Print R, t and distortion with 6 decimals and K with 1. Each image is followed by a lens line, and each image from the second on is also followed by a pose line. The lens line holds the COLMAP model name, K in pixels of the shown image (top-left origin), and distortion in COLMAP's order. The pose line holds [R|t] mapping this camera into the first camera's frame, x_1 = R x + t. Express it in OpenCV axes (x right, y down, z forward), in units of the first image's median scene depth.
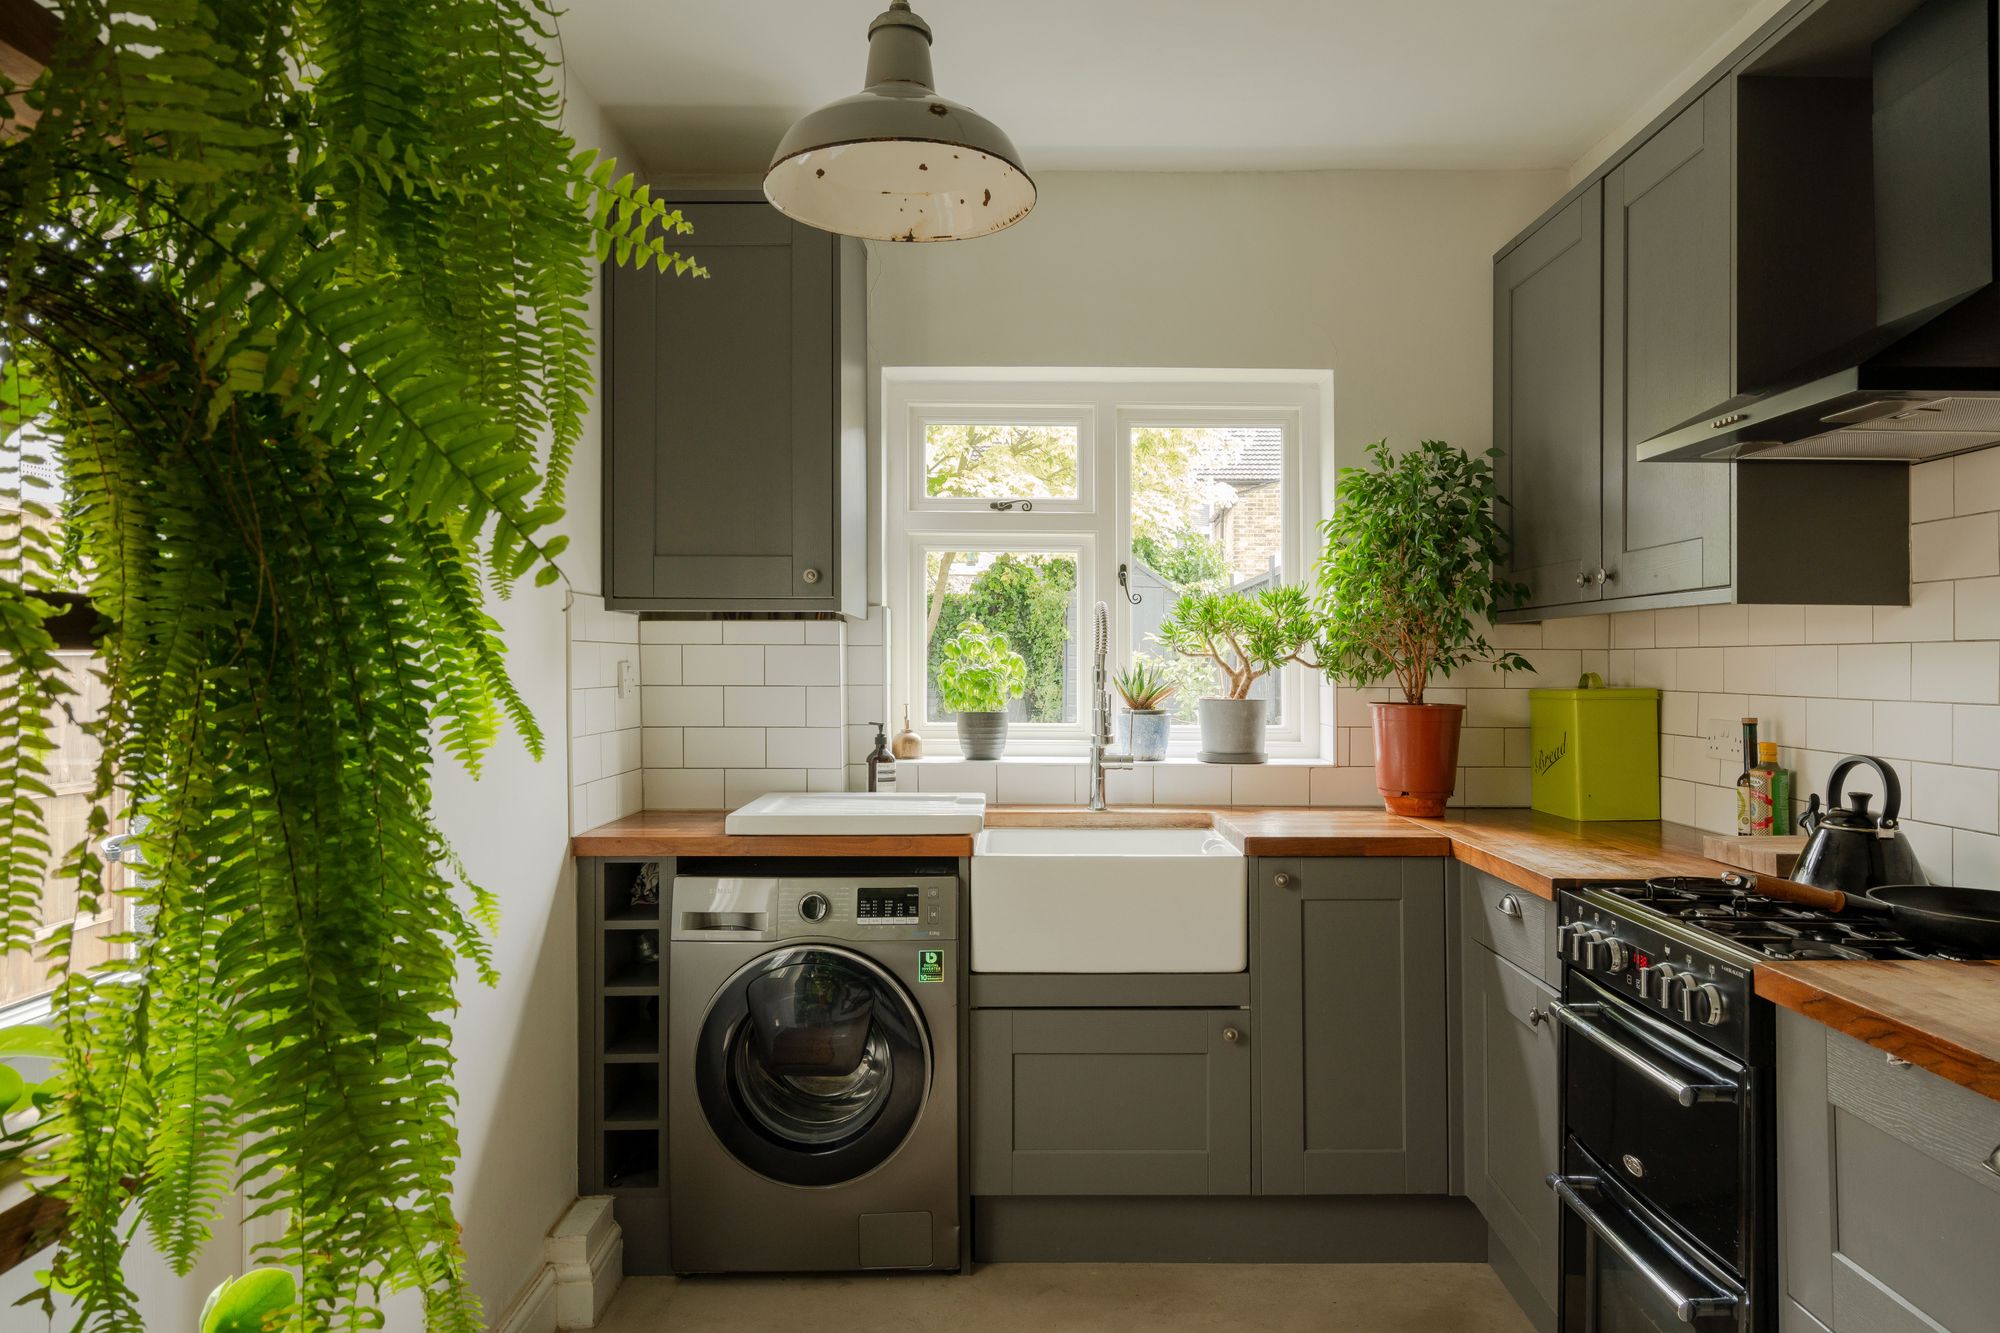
lens RADIAL K [[1297.8, 0, 1063.7], [0, 1297.8, 623.5], [0, 0, 1]] dist [0.010312, -0.000255]
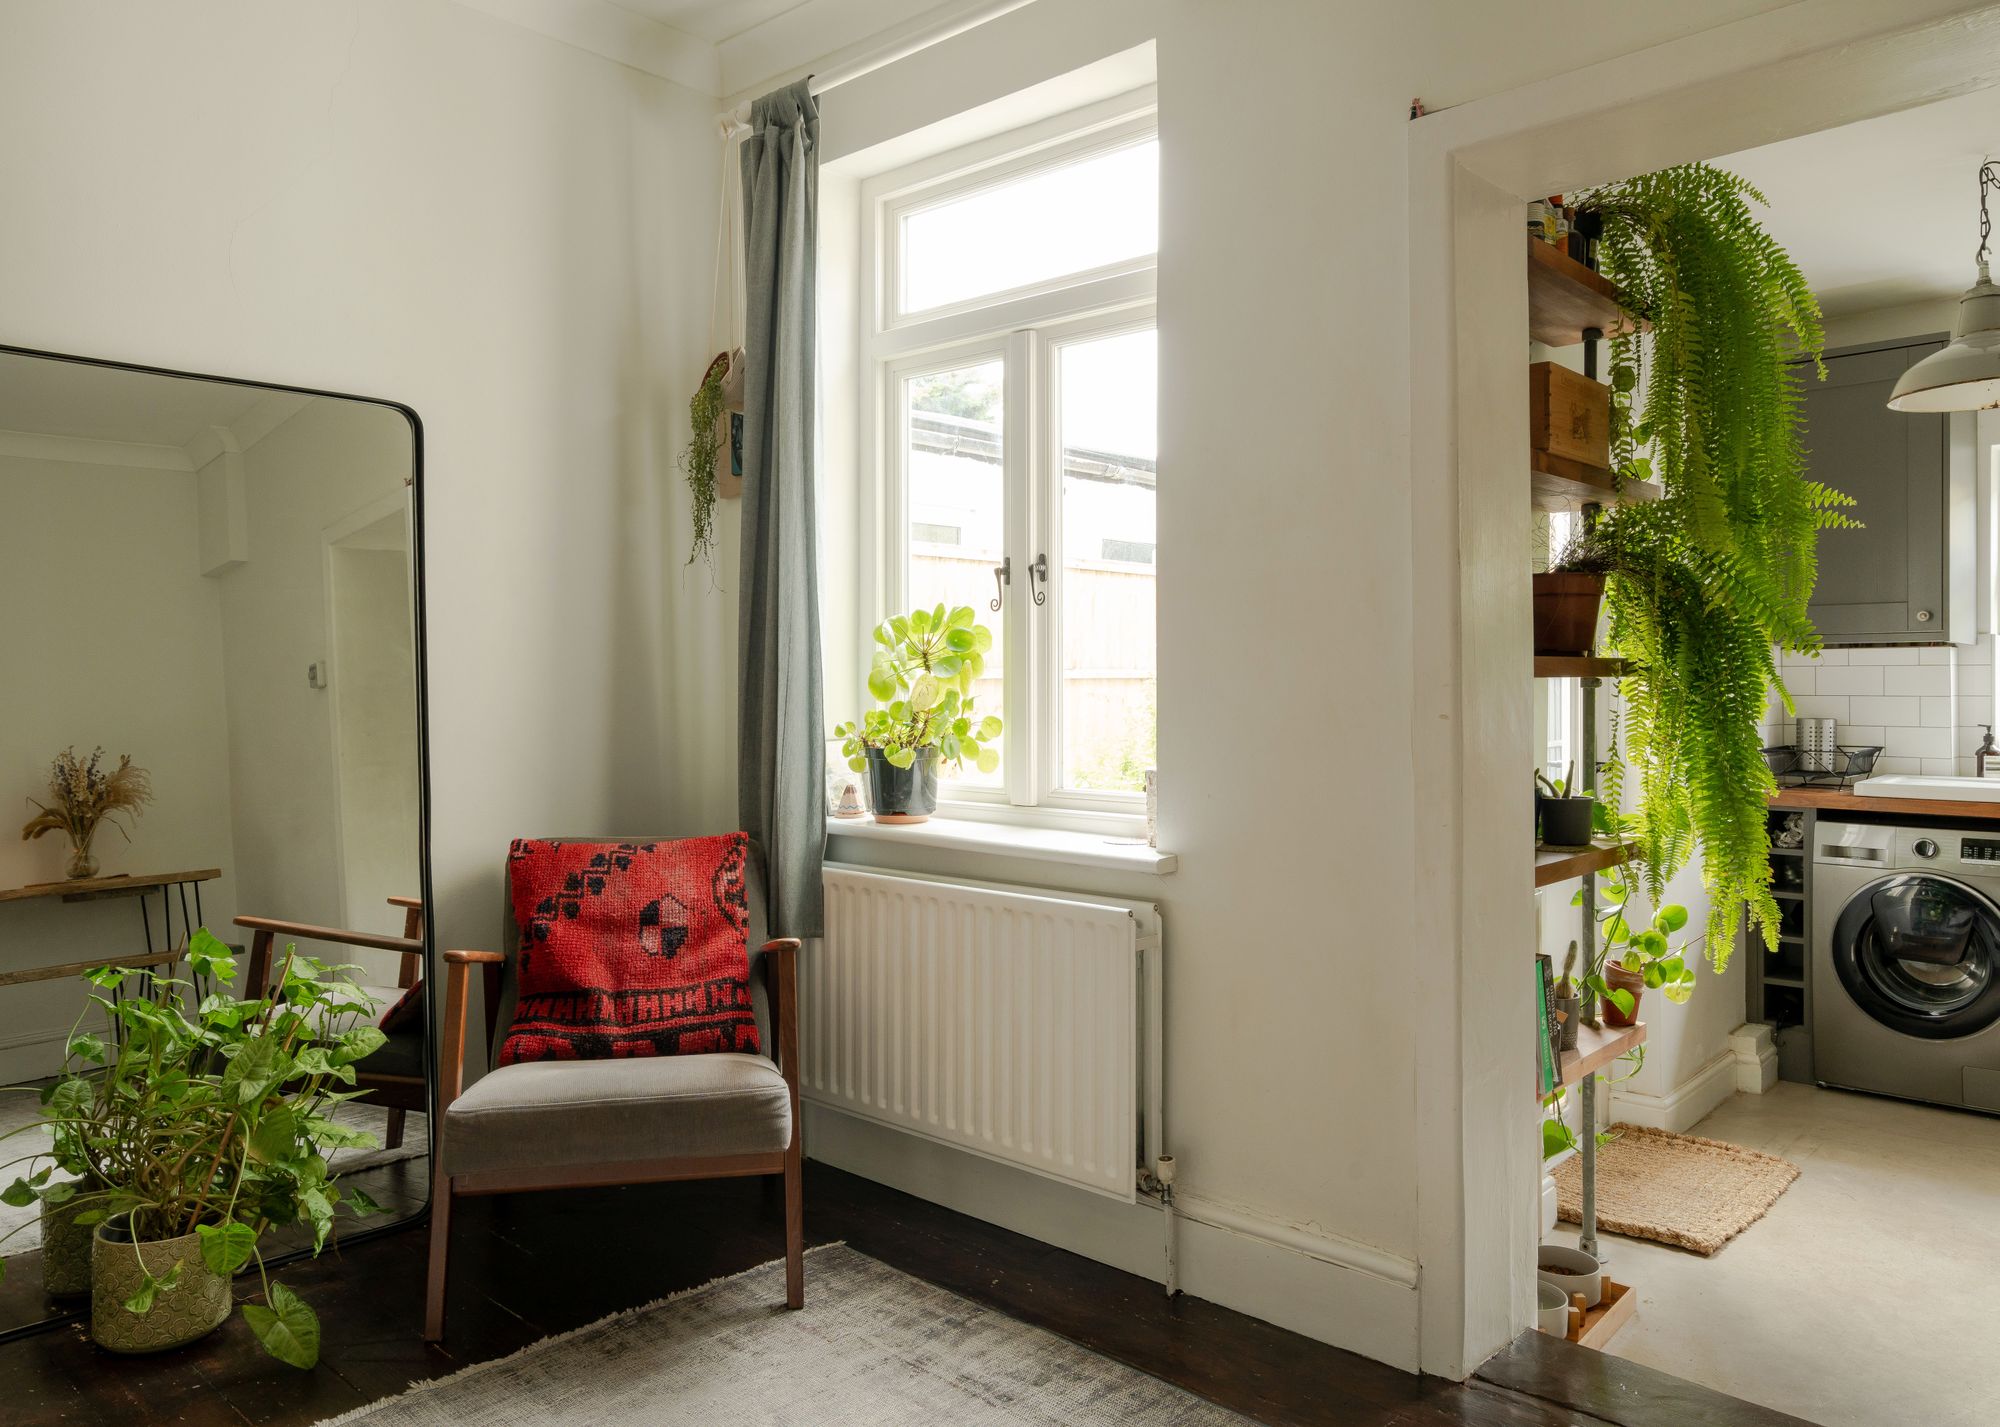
lens RADIAL K [[1419.4, 0, 984.9], [0, 1419.4, 702.3], [0, 0, 1]] dist [0.013039, 0.003041]
pose [[0.708584, 0.009813, -0.705558, 0.168617], [0.023940, 0.998993, 0.037937, -0.026217], [0.705220, -0.043773, 0.707636, -0.773201]]
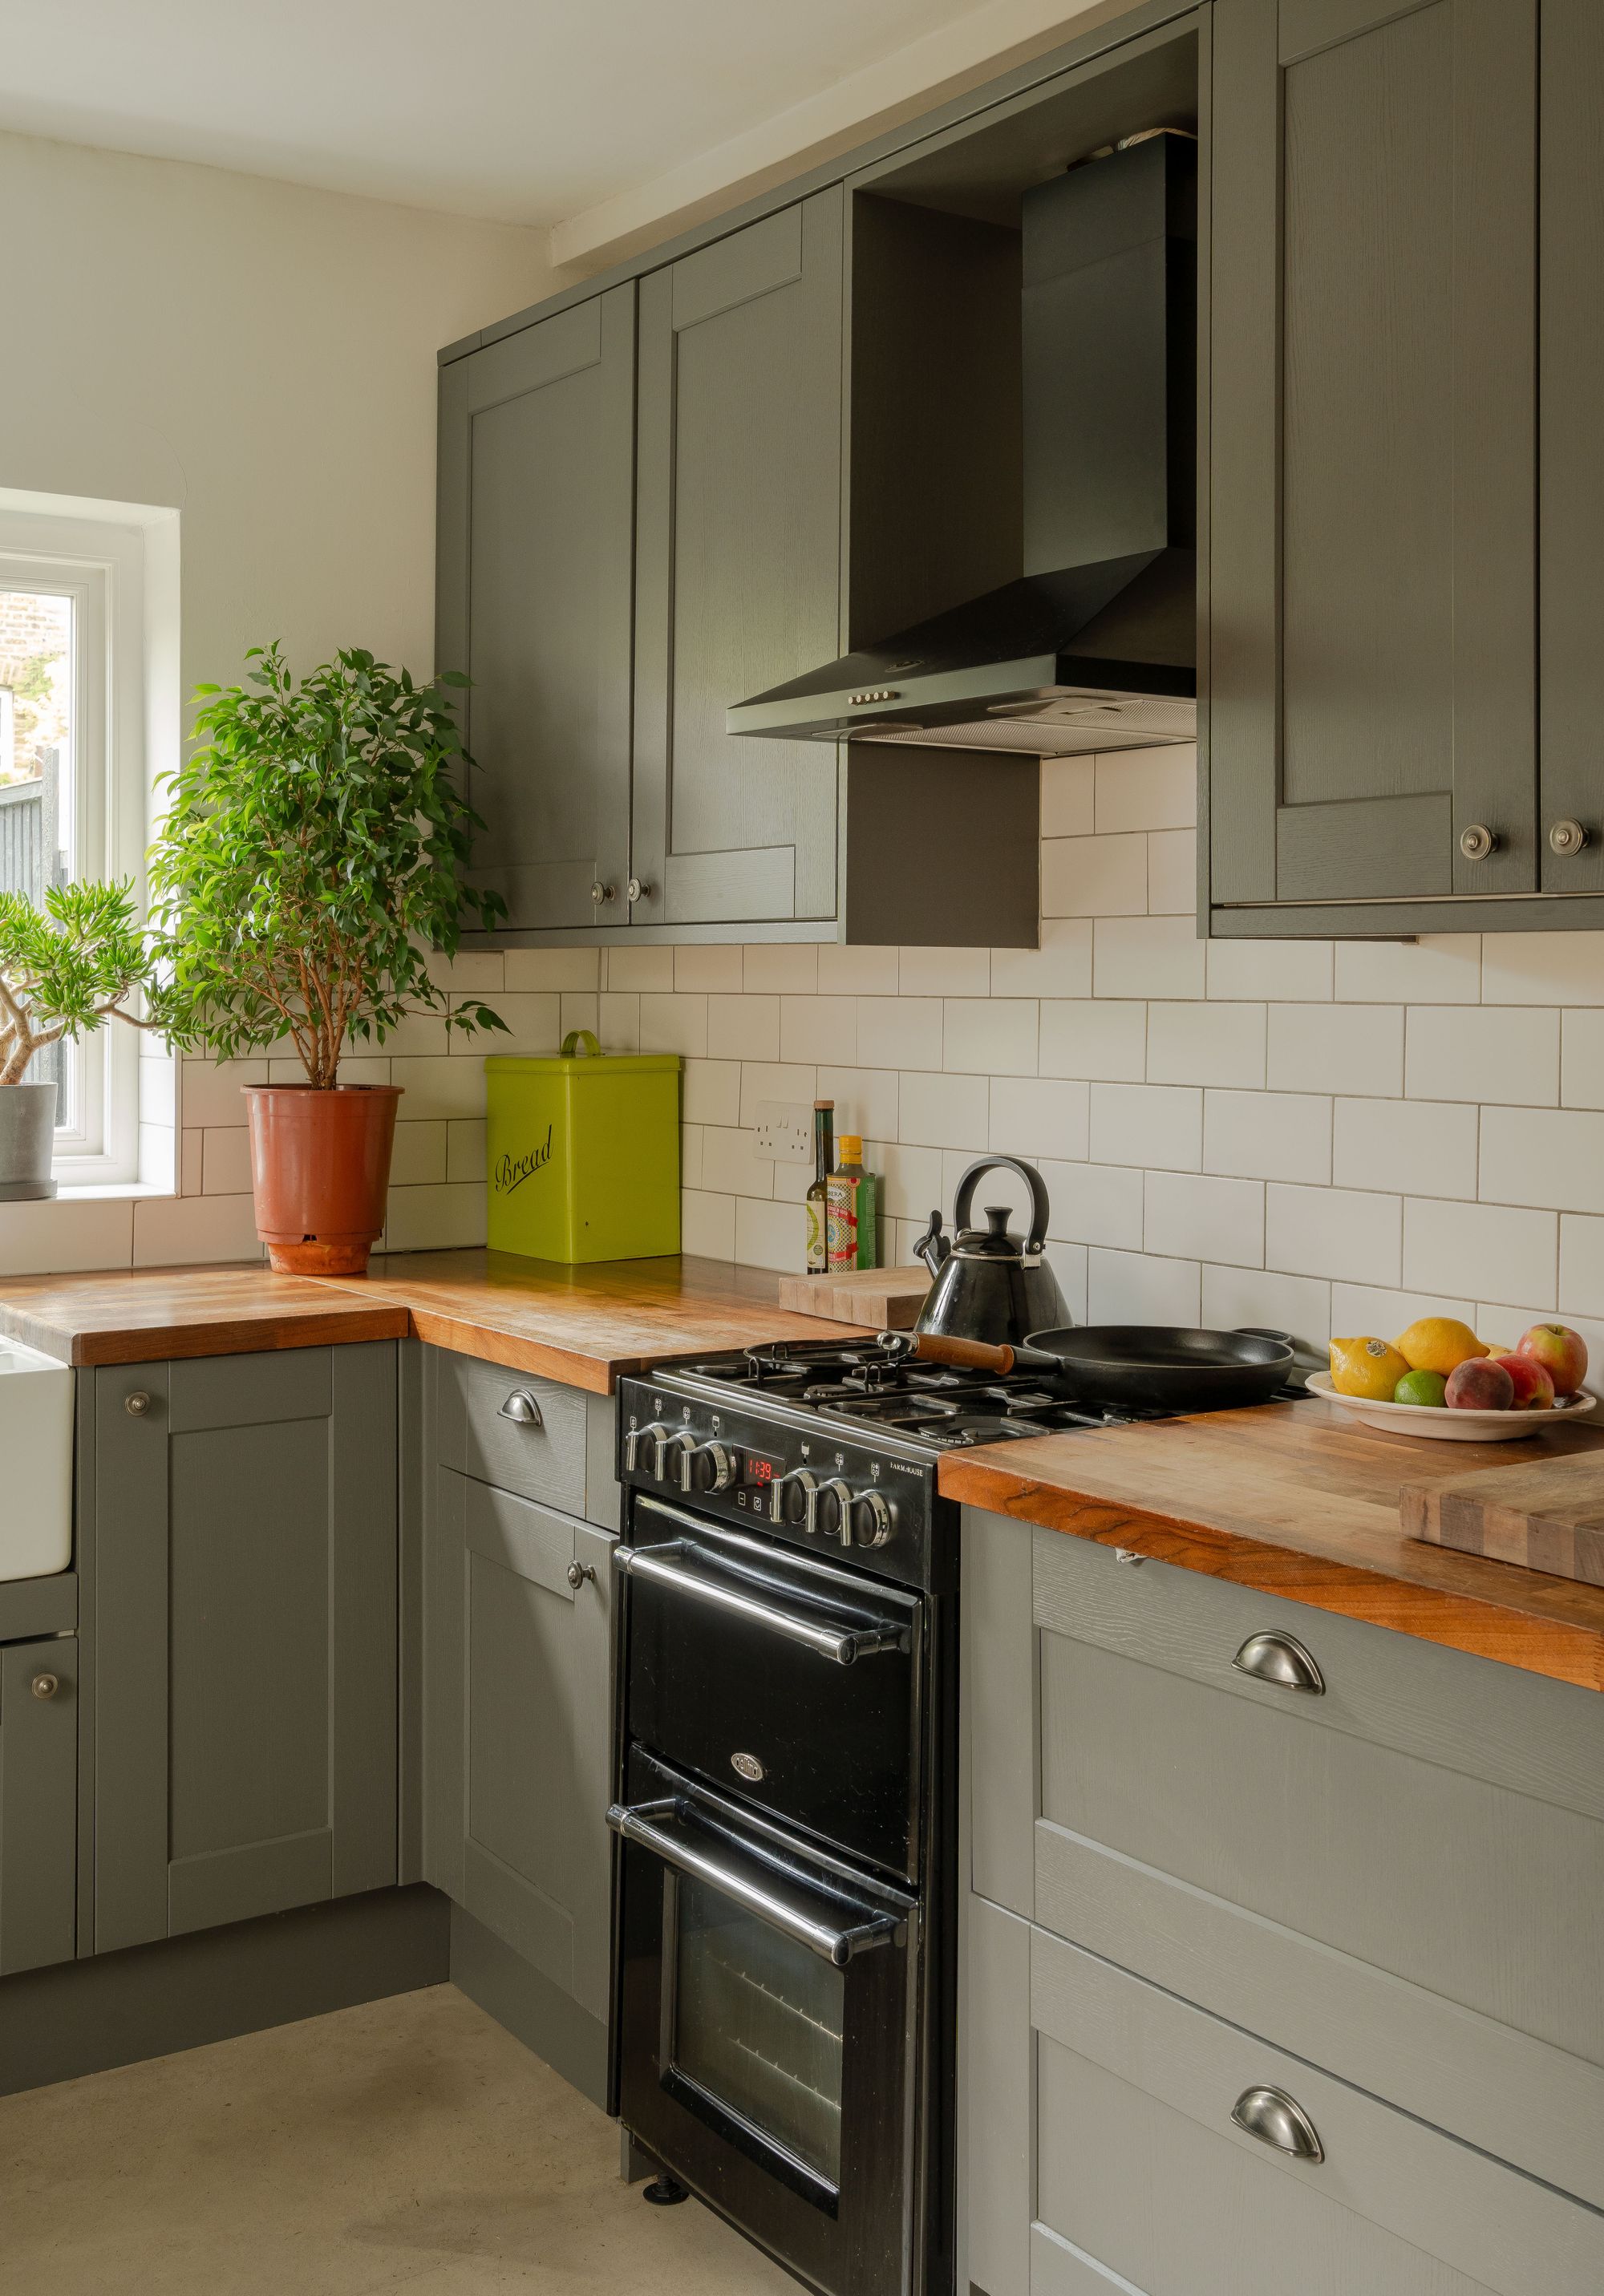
lens RADIAL K [[2388.8, 0, 820.8], [0, 2388.8, 902.3], [0, 0, 1]] dist [0.011667, 0.000000]
pose [[0.836028, 0.015861, 0.548458, -0.150705], [-0.017801, 0.999840, -0.001781, -0.026790], [-0.548398, -0.008274, 0.836176, -0.051919]]
